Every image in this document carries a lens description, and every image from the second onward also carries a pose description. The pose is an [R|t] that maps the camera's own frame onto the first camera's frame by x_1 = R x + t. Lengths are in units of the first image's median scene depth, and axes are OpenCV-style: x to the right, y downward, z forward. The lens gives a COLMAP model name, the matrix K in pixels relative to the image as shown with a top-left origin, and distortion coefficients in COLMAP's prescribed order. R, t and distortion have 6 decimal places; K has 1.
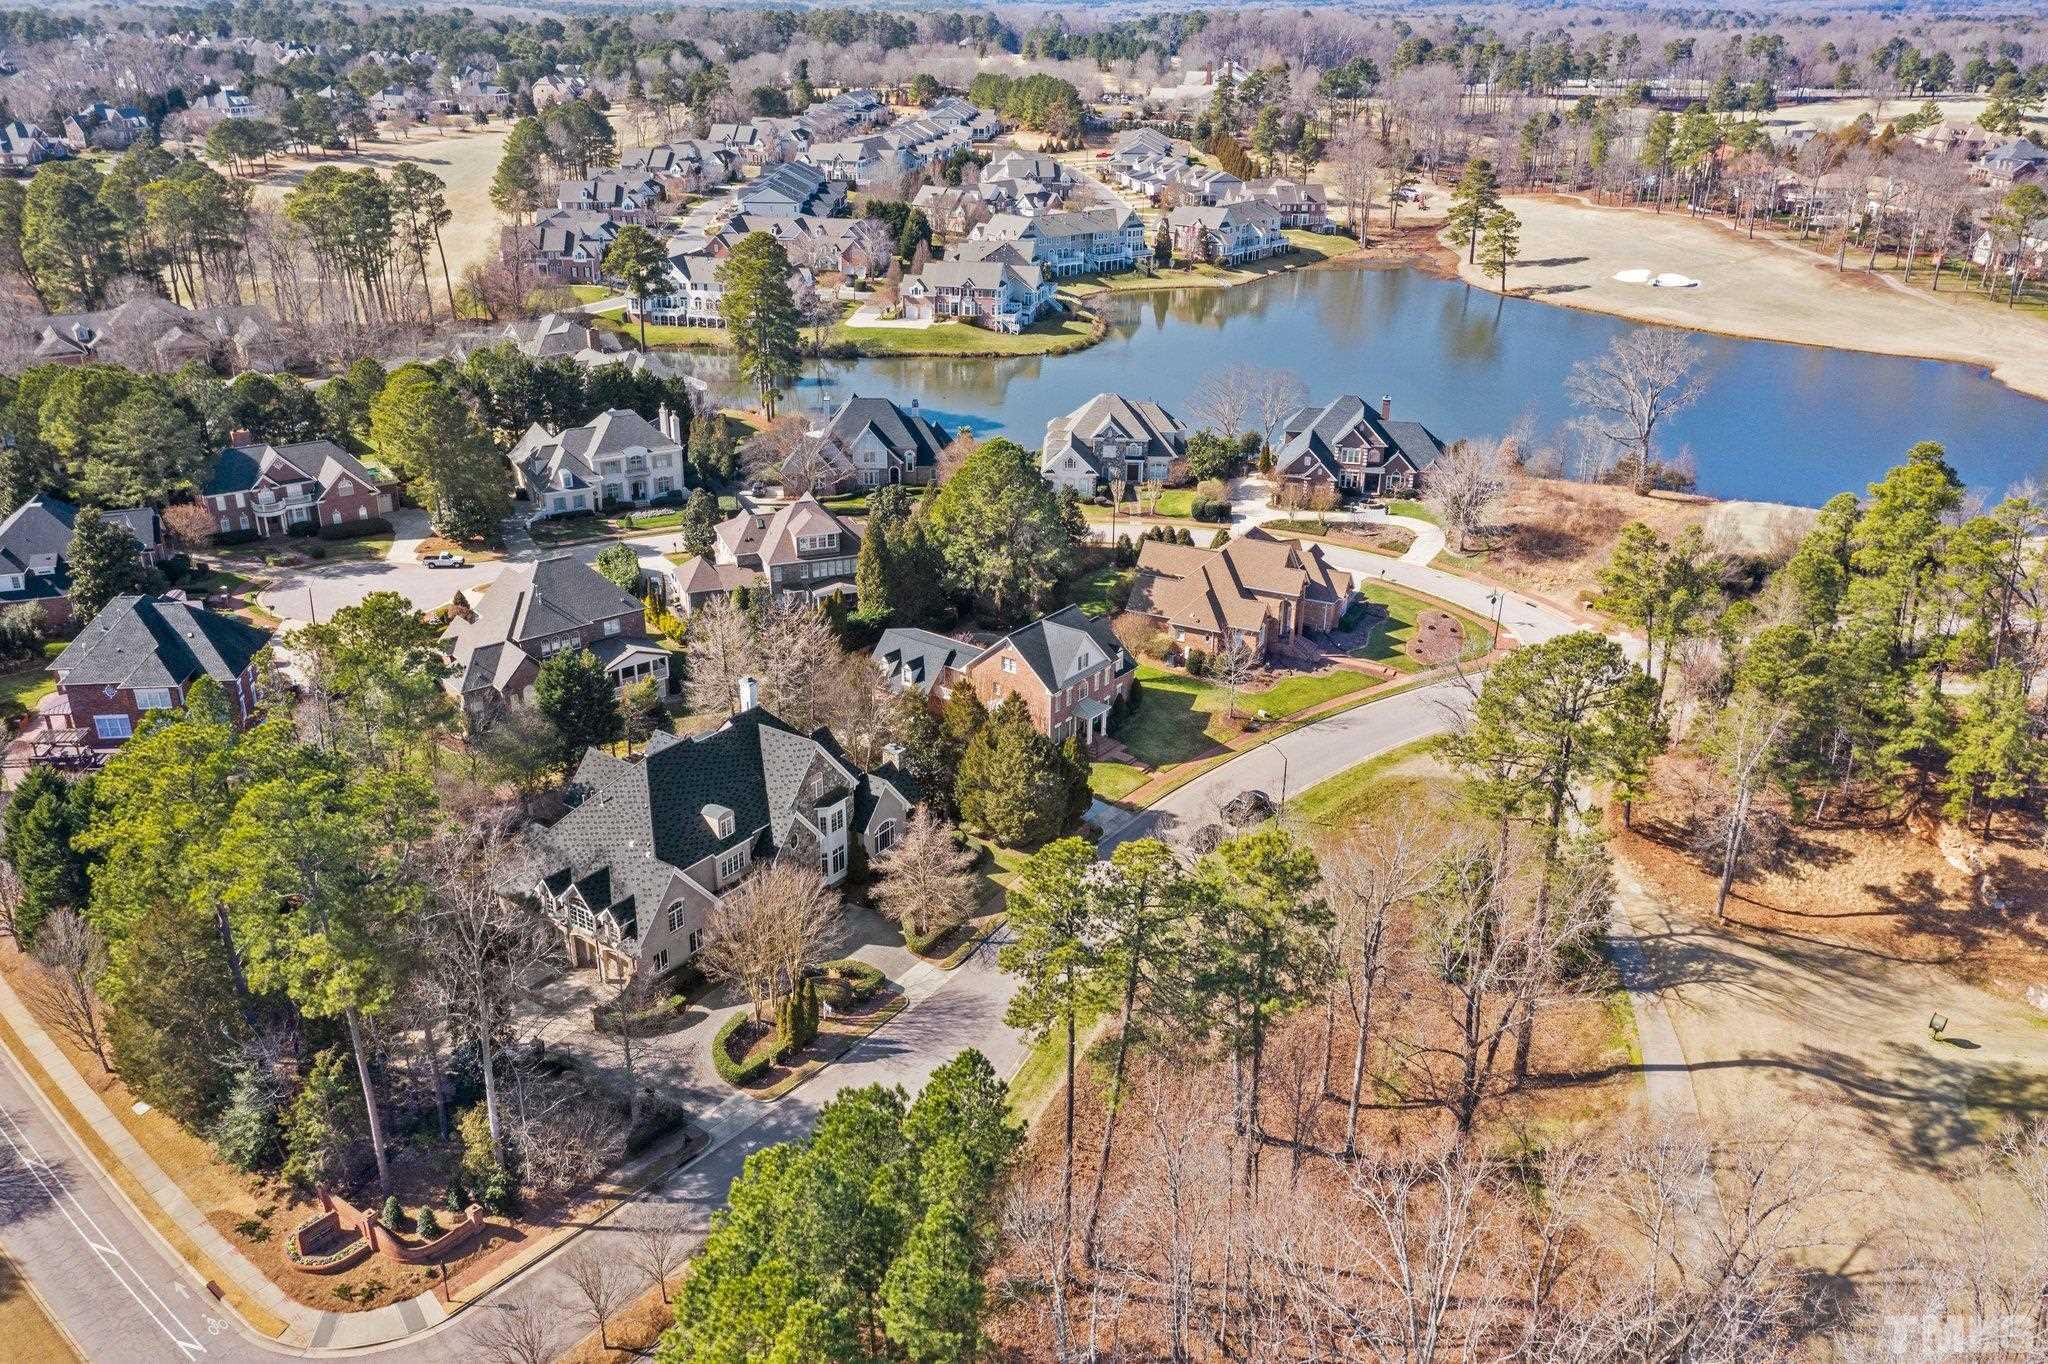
lens RADIAL K [[1620.2, 0, 1030.7], [0, 1620.2, 694.0], [0, 0, 1]] dist [-0.003682, 0.000406]
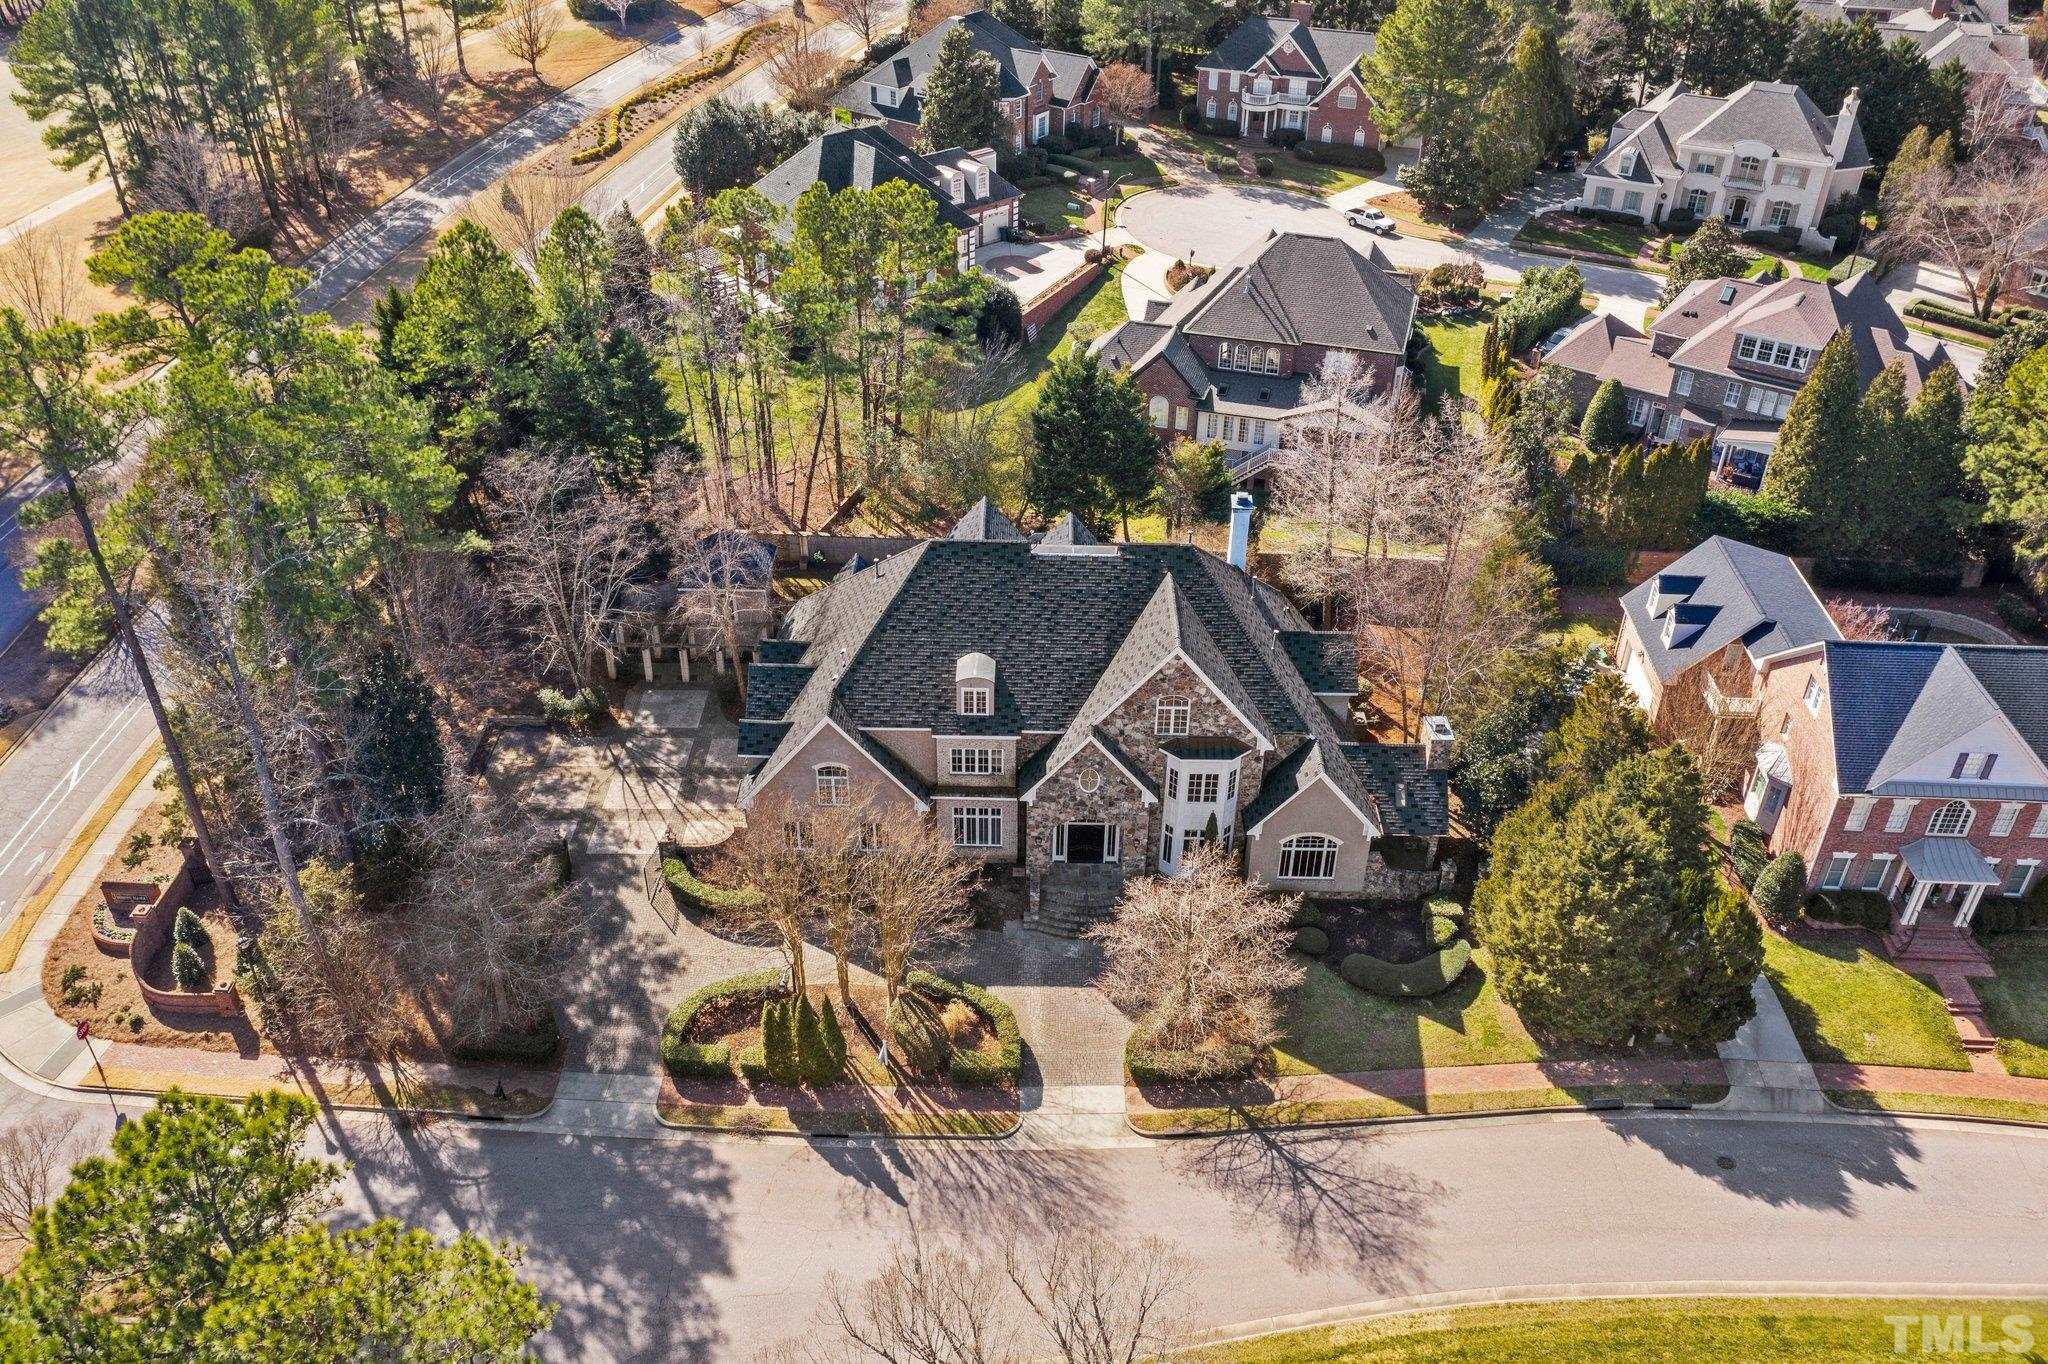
lens RADIAL K [[1620.2, 0, 1029.5], [0, 1620.2, 695.7], [0, 0, 1]] dist [-0.003682, 0.000406]
pose [[0.560403, 0.467941, -0.683359, 0.237587], [-0.333949, 0.882716, 0.330591, -0.127378], [0.757909, 0.042942, 0.650945, 0.634617]]
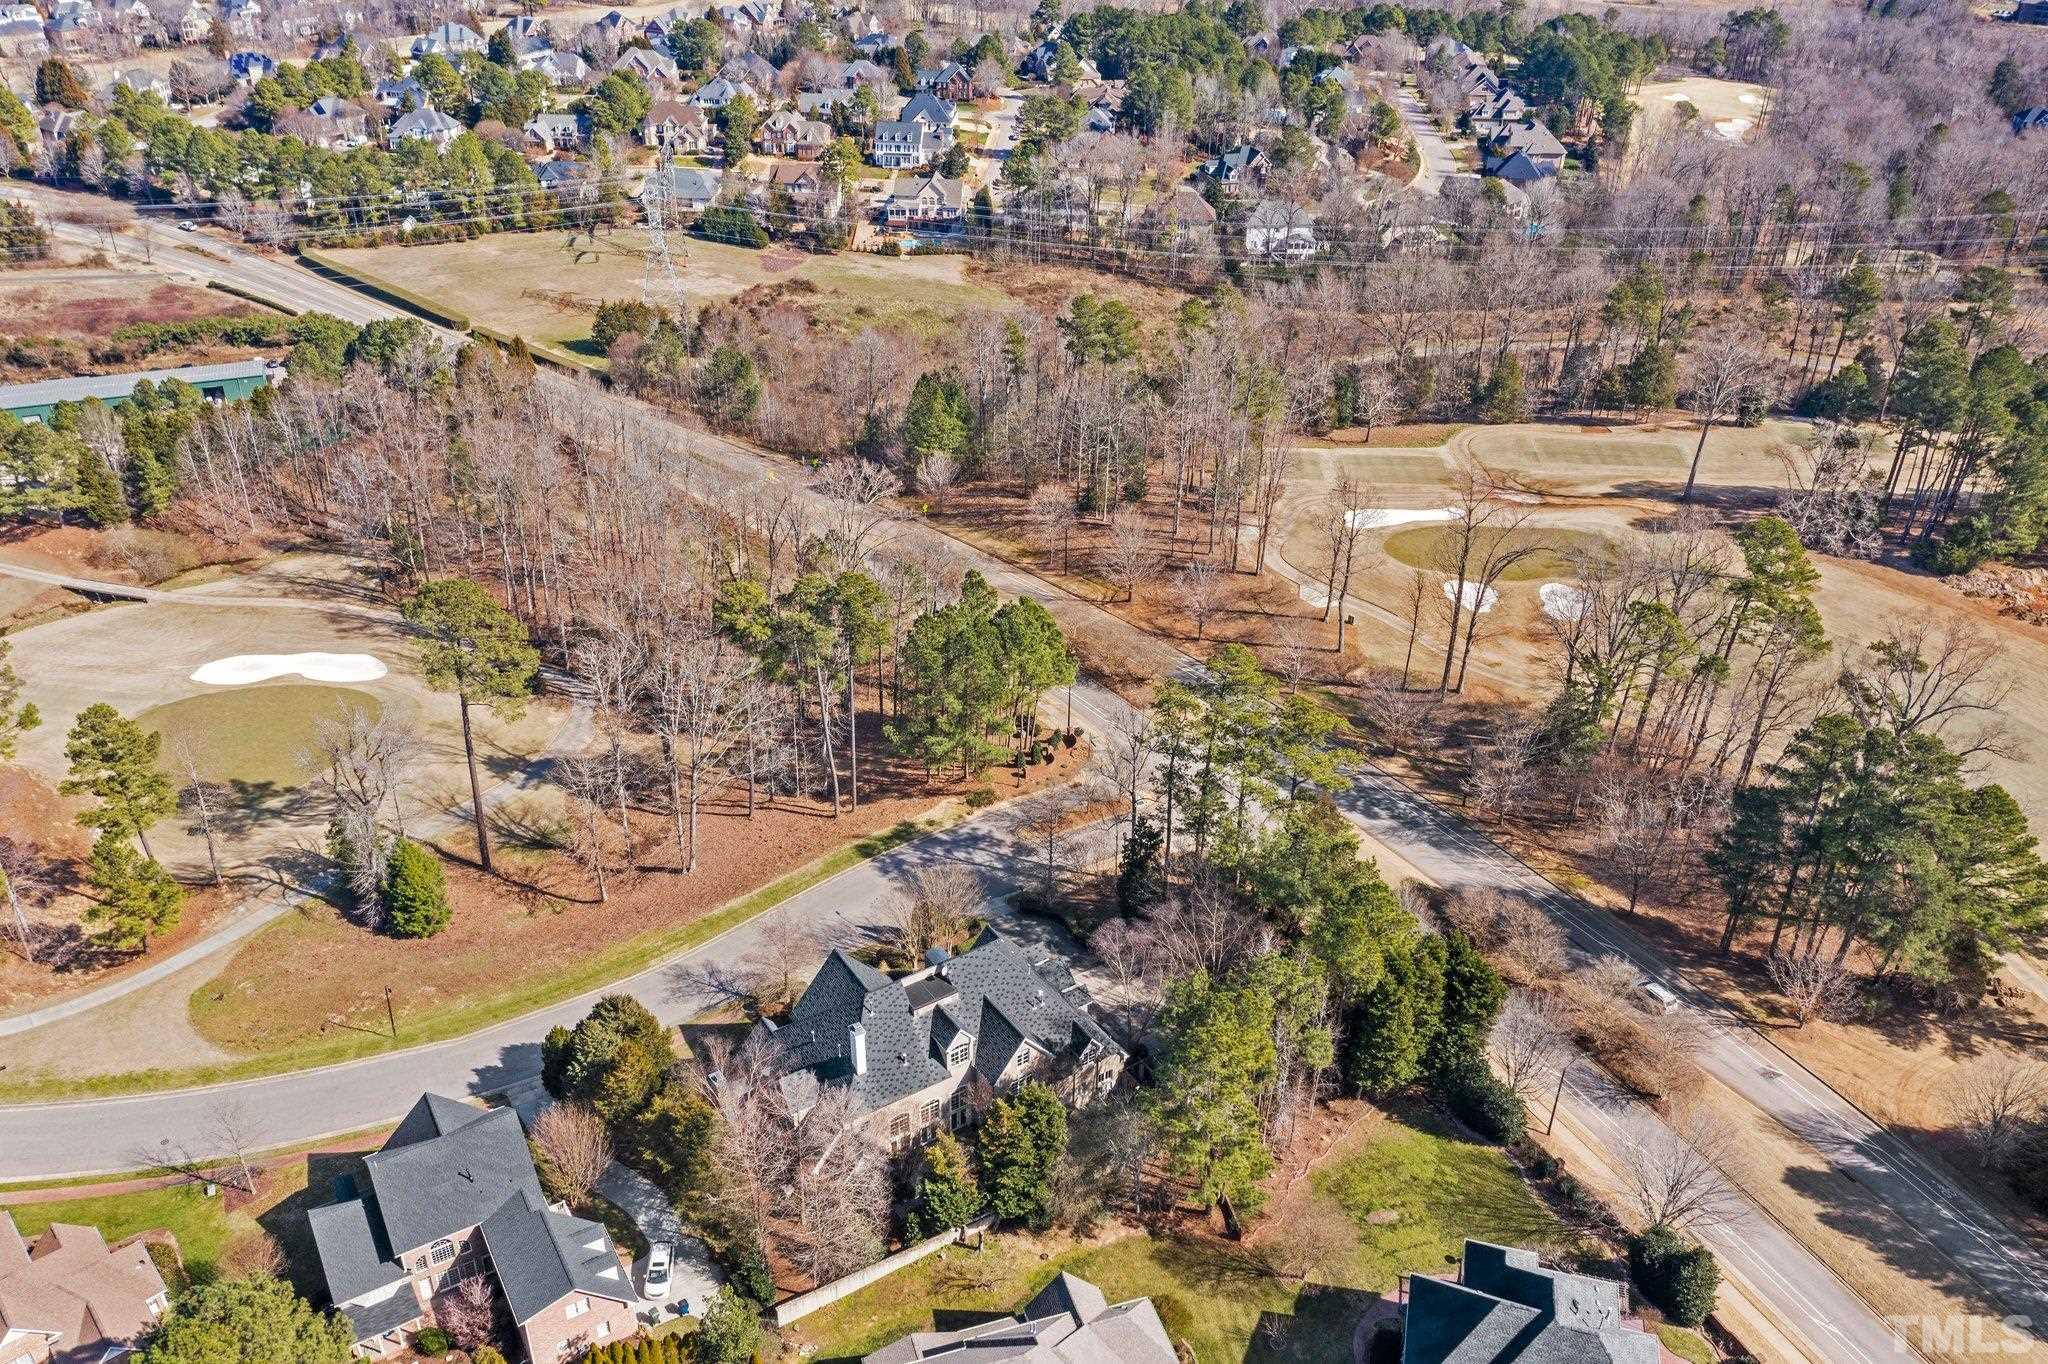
lens RADIAL K [[1620.2, 0, 1007.3], [0, 1620.2, 671.2], [0, 0, 1]] dist [-0.003682, 0.000406]
pose [[-0.923038, -0.210093, 0.322275, -0.588481], [0.136189, 0.605017, 0.784479, -0.990770], [-0.359795, 0.767994, -0.529842, 1.475333]]
